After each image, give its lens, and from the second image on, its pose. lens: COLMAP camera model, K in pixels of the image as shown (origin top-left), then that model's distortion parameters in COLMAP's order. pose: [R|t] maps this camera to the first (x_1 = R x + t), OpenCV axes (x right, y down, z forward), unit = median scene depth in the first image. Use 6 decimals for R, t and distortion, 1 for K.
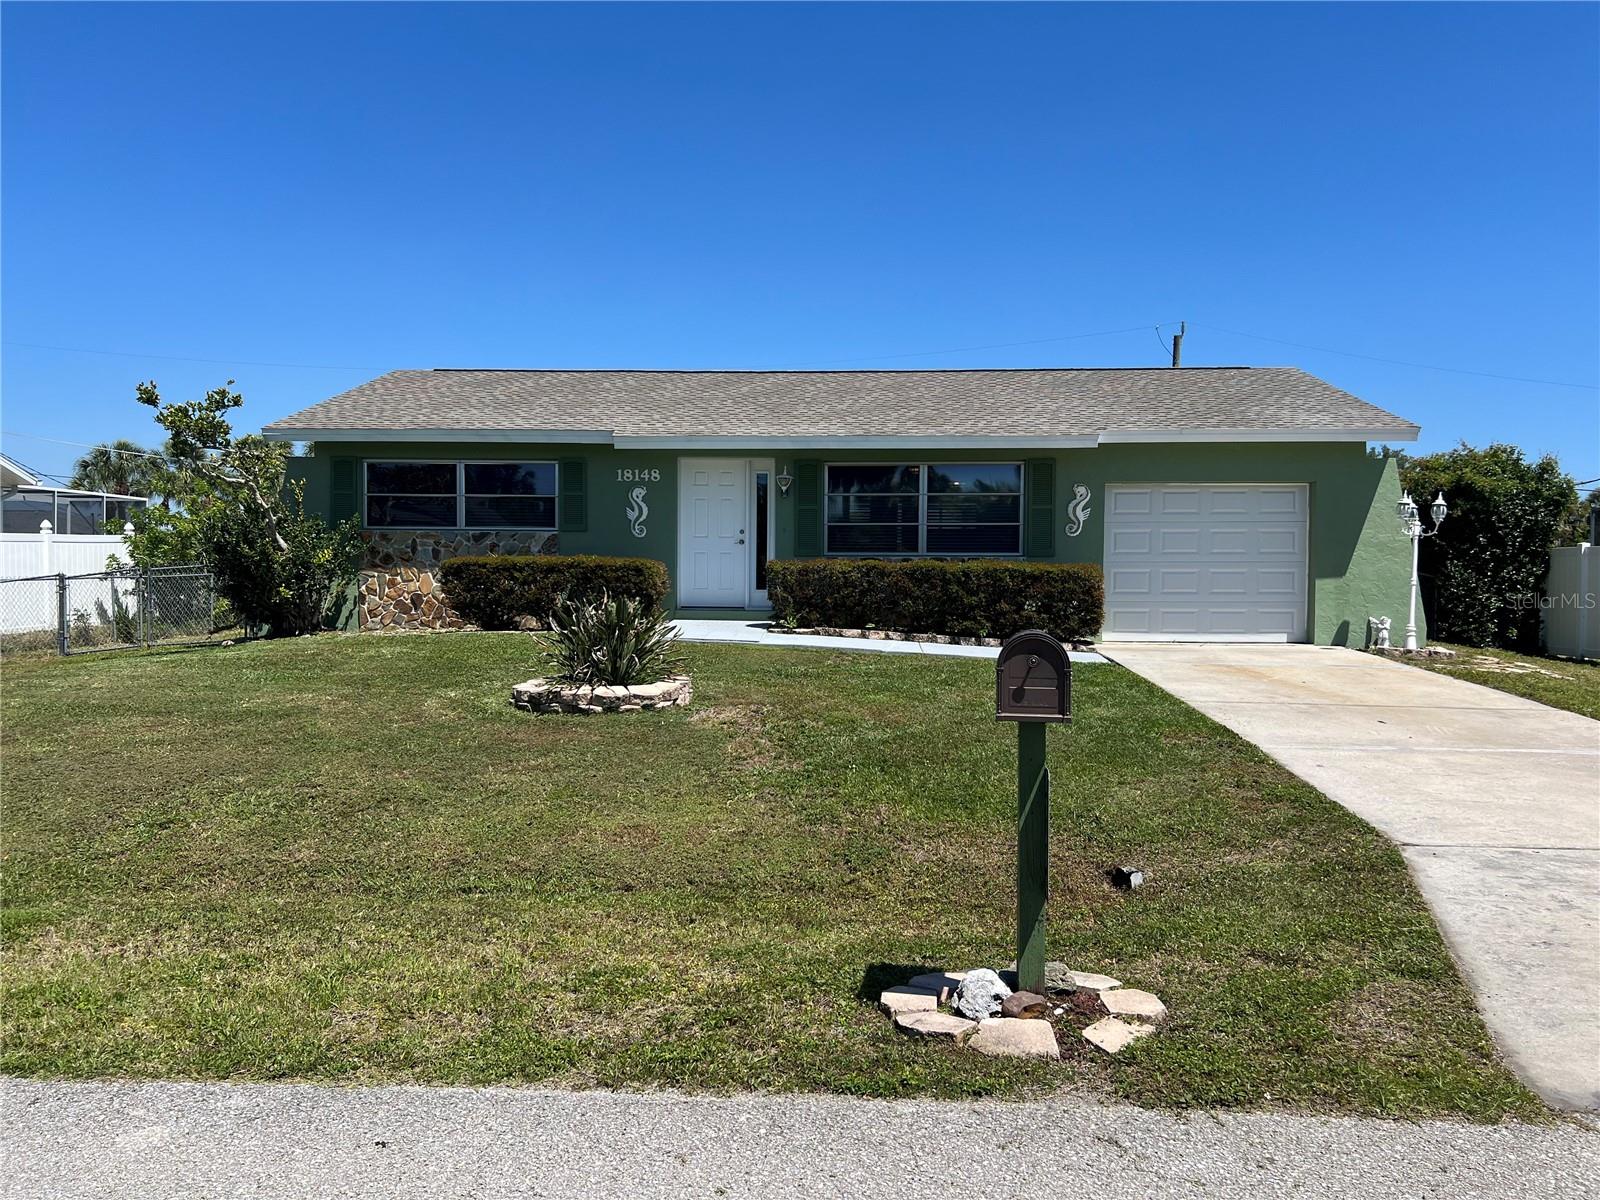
lens RADIAL K [[1199.1, 0, 789.9], [0, 1199.1, 611.3], [0, 0, 1]] dist [0.070809, -0.039734]
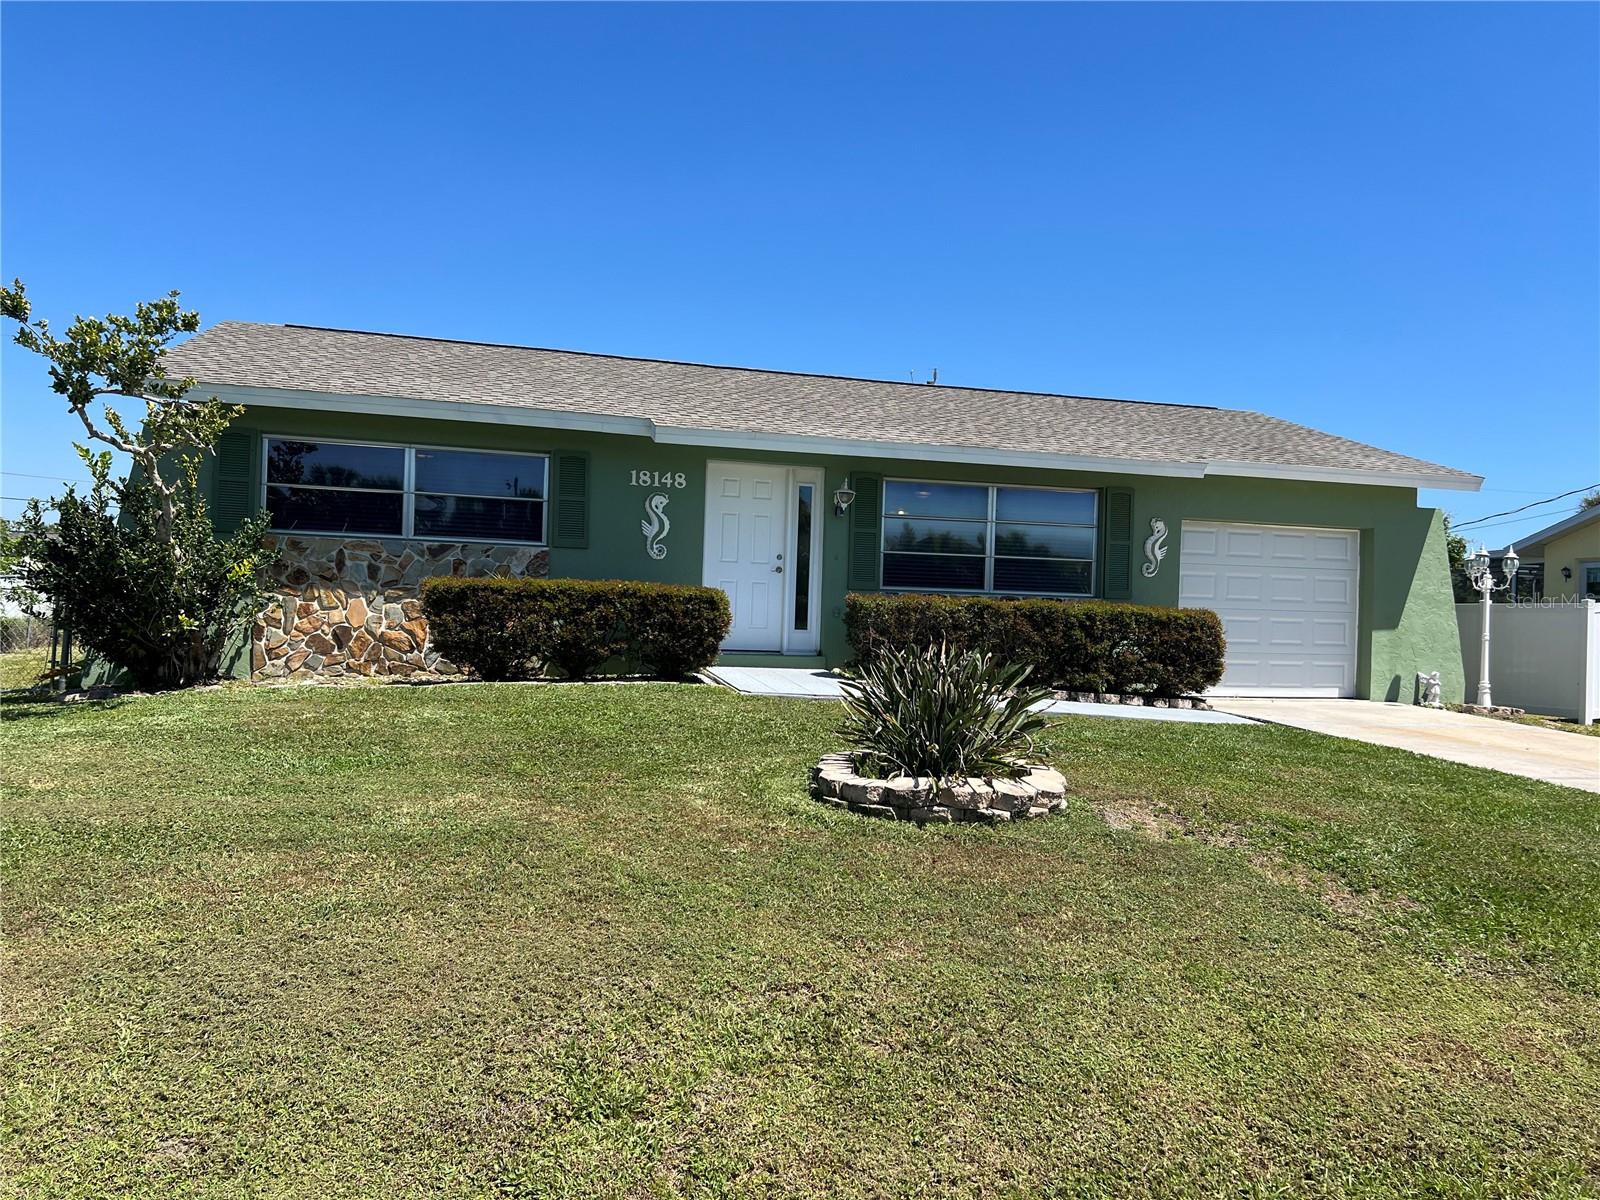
lens RADIAL K [[1199.1, 0, 790.2], [0, 1199.1, 613.9], [0, 0, 1]] dist [0.070809, -0.039734]
pose [[0.946802, 0.023822, 0.320934, -0.303766], [-0.015315, 0.999462, -0.029006, -0.005536], [-0.321452, 0.022548, 0.946657, 0.250195]]
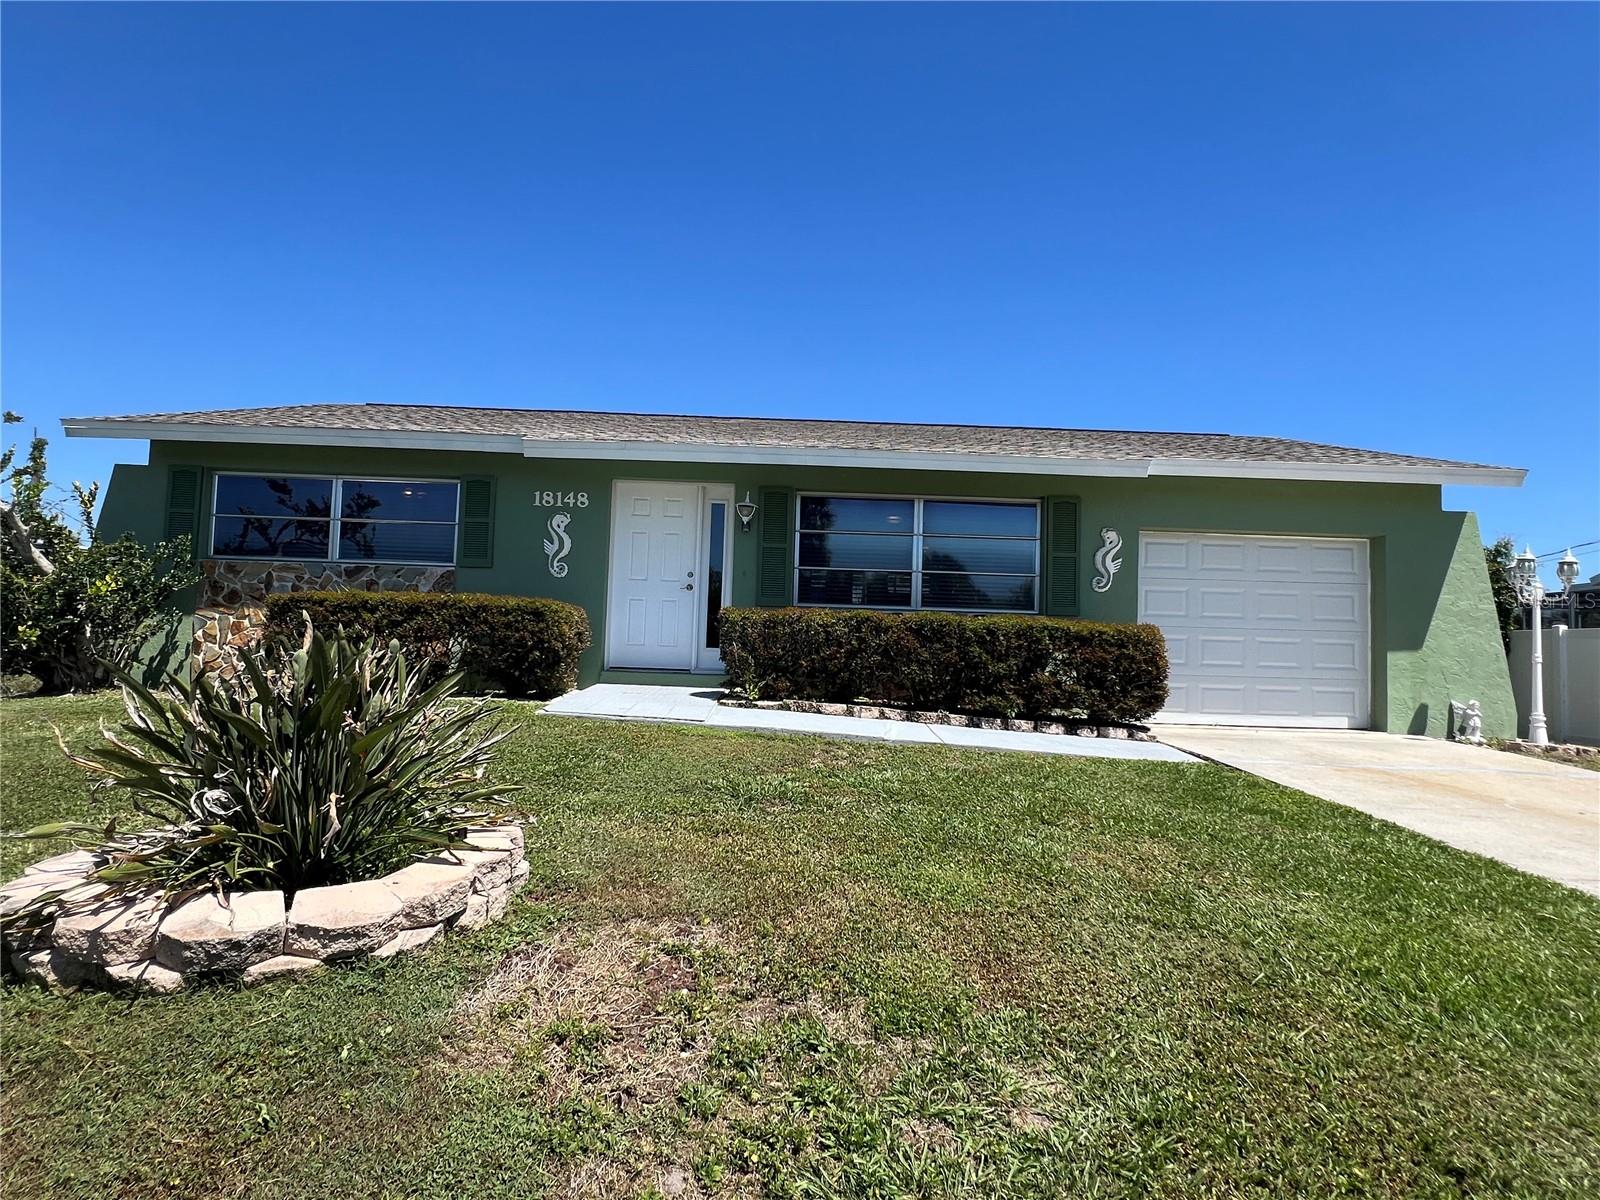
lens RADIAL K [[819.6, 0, 792.4], [0, 819.6, 613.5], [0, 0, 1]] dist [-0.005161, 0.006914]
pose [[0.997496, 0.028924, 0.064535, -0.007072], [-0.024099, 0.996943, -0.074327, -0.001958], [-0.066487, 0.072586, 0.995144, 0.475401]]
